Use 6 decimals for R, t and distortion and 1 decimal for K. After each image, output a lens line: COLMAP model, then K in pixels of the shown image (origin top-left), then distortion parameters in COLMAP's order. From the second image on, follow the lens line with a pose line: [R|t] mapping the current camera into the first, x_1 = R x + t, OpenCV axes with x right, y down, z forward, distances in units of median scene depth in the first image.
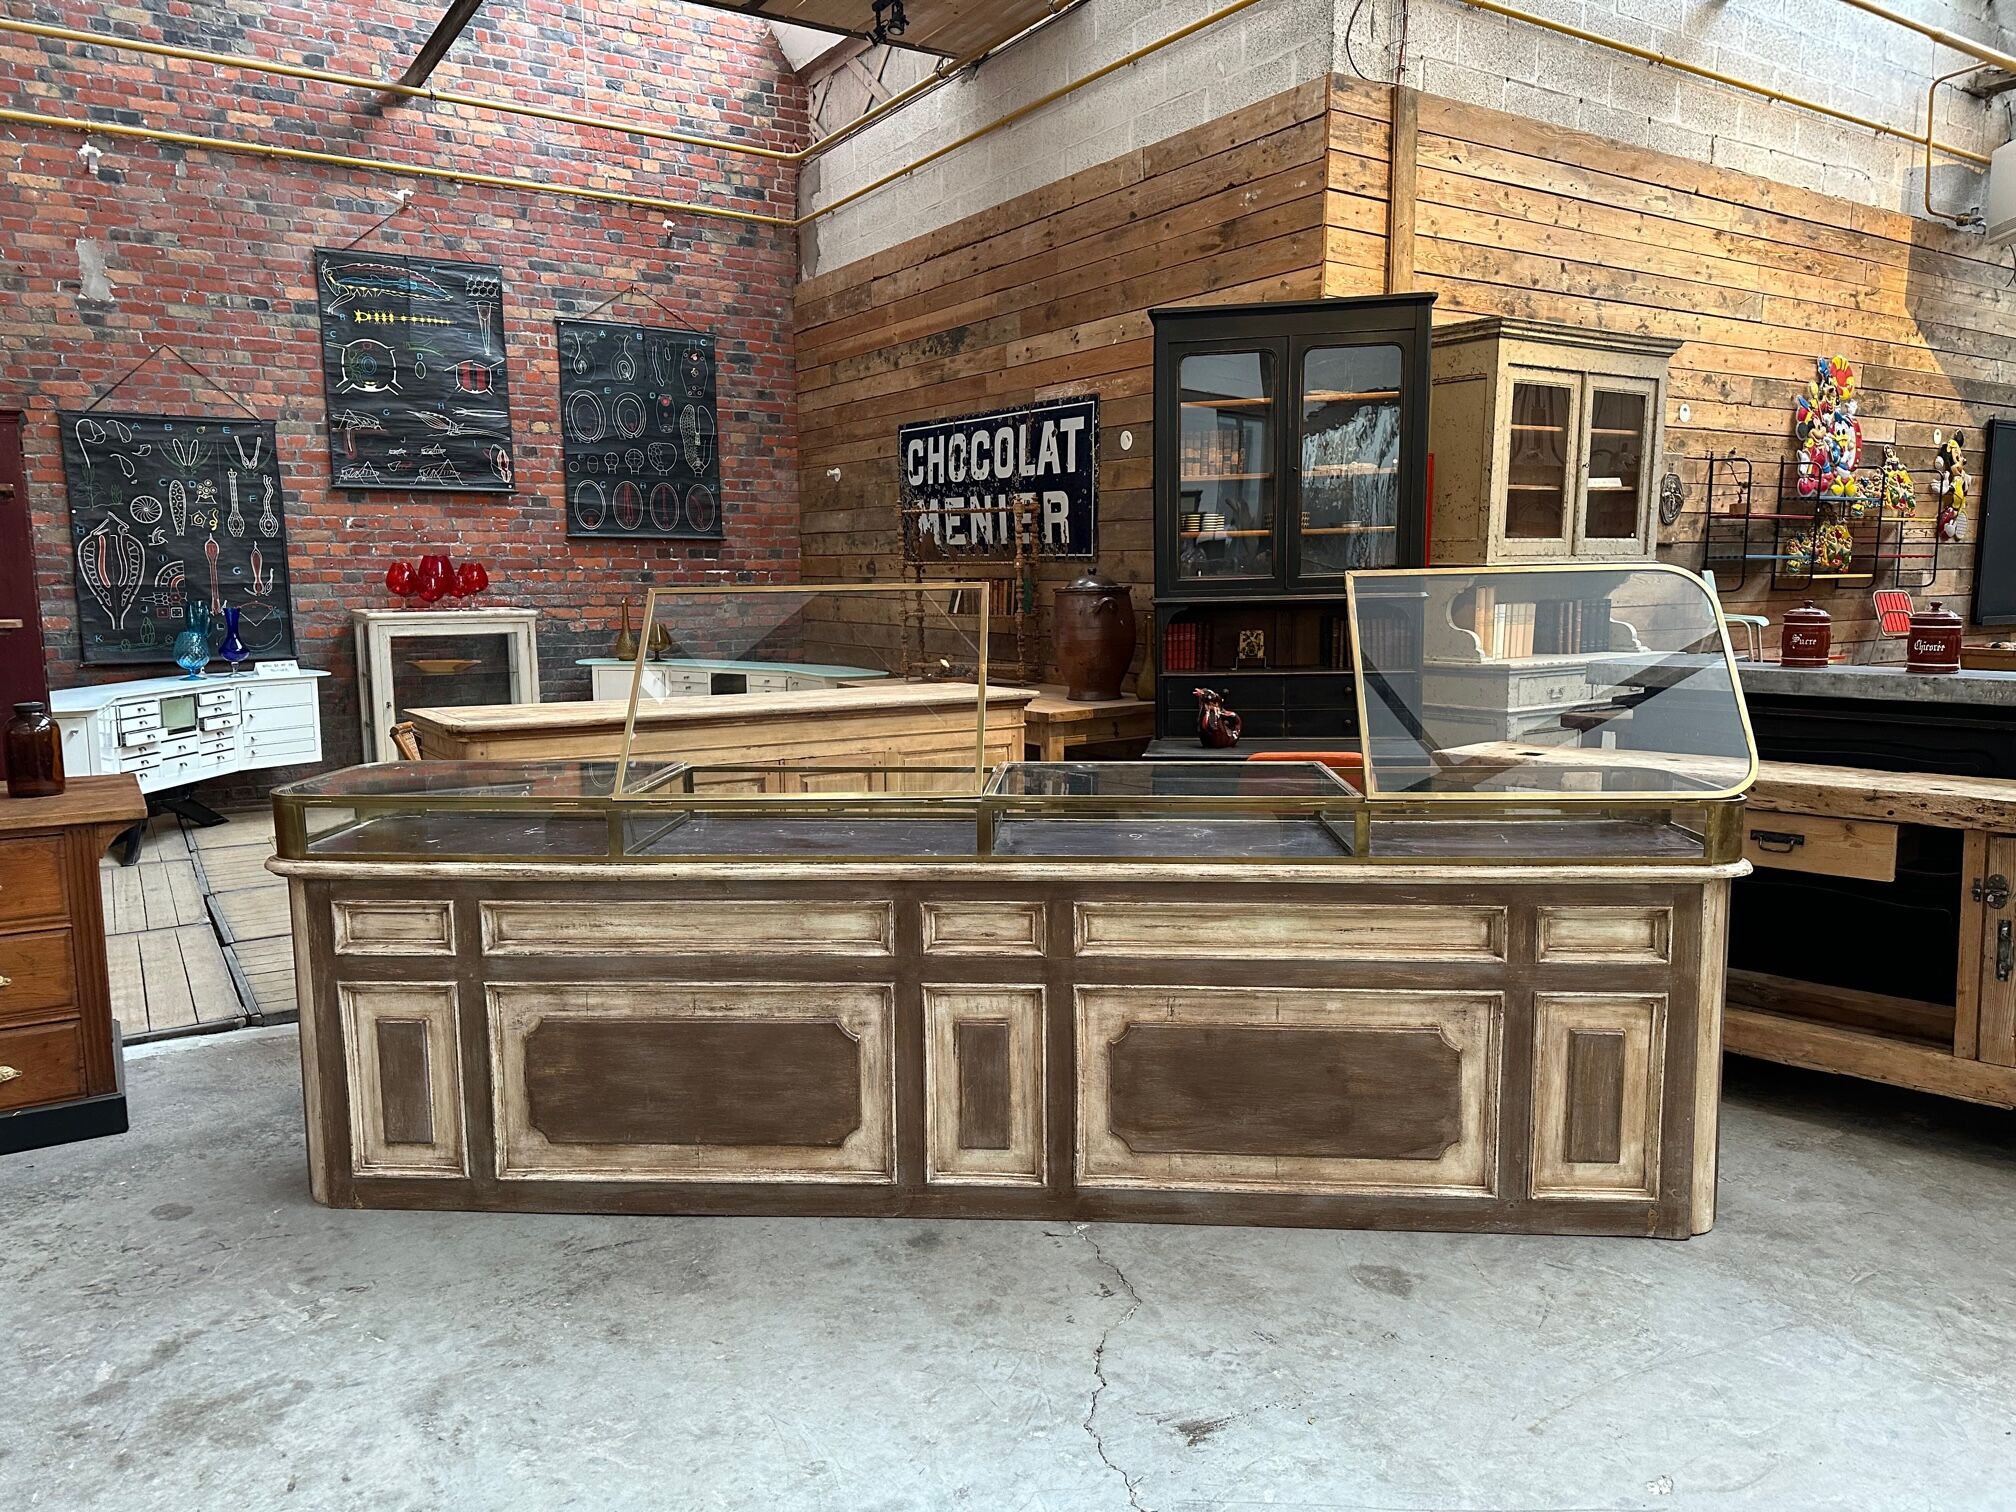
lens RADIAL K [[1422.4, 0, 994.5], [0, 1422.4, 765.4], [0, 0, 1]] dist [0.034424, -0.035770]
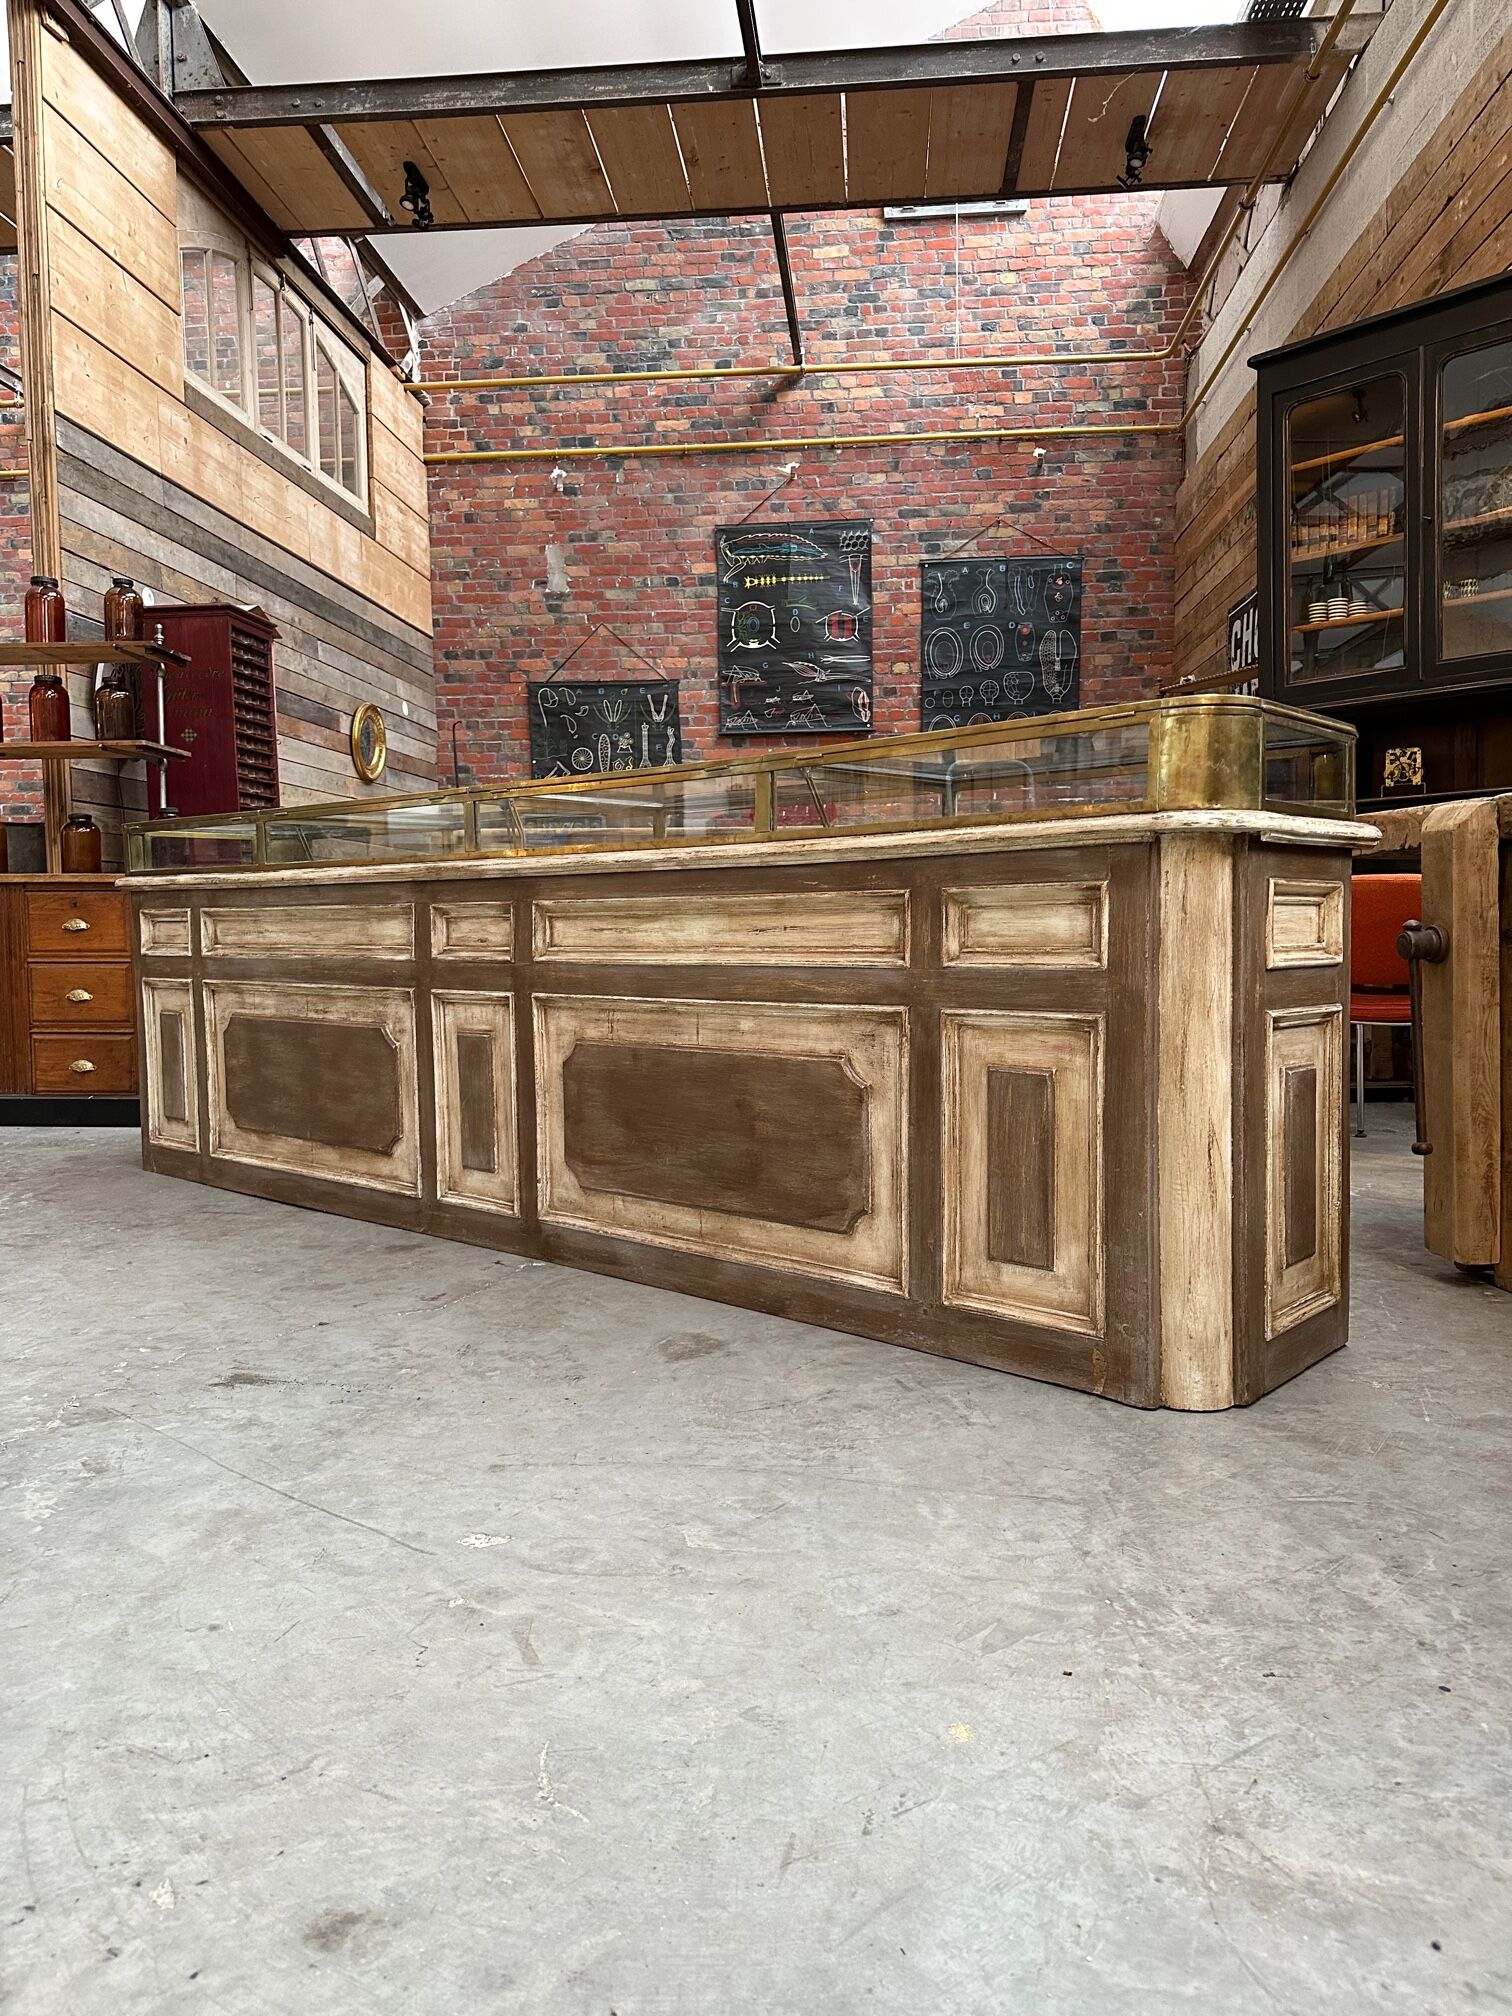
lens RADIAL K [[1396.8, 0, 745.6], [0, 1396.8, 1017.6], [0, 0, 1]] dist [0.180054, -0.380628]
pose [[0.787320, 0.042944, -0.615047, 0.278869], [-0.079855, 0.996271, -0.032661, 0.073373], [0.611351, 0.074829, 0.787814, 0.143477]]
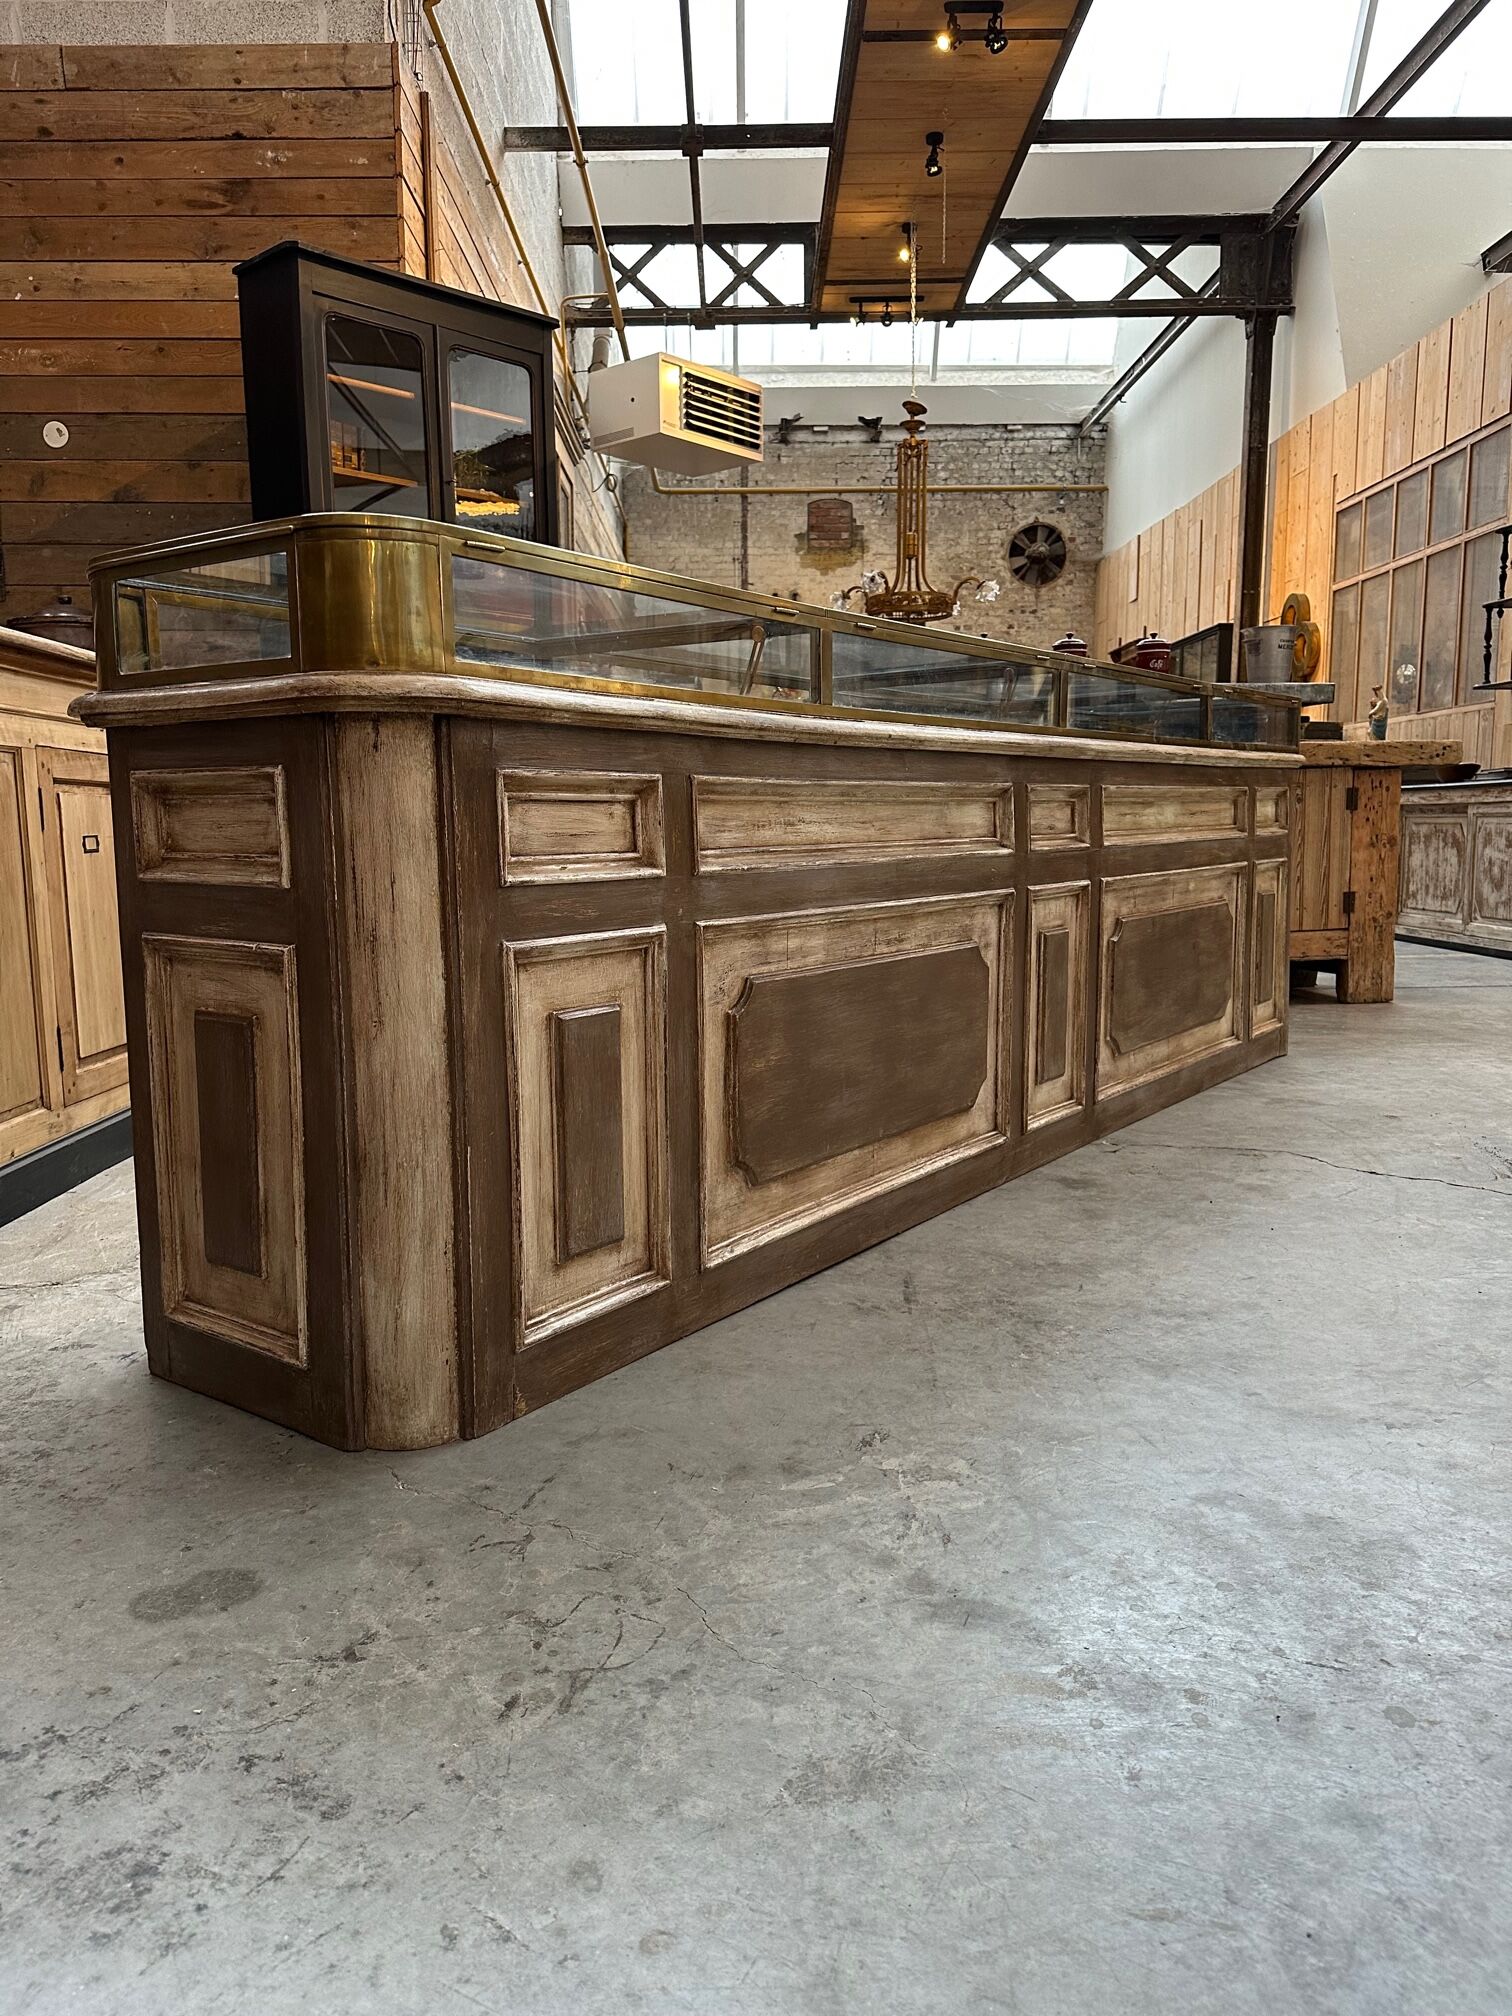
lens RADIAL K [[1422.4, 0, 746.2], [0, 1422.4, 1012.8], [0, 0, 1]] dist [0.034424, -0.035770]
pose [[0.536700, -0.111871, 0.836324, -0.327002], [0.119431, 0.991265, 0.055953, 0.062727], [-0.835278, 0.069853, 0.545373, 0.268564]]
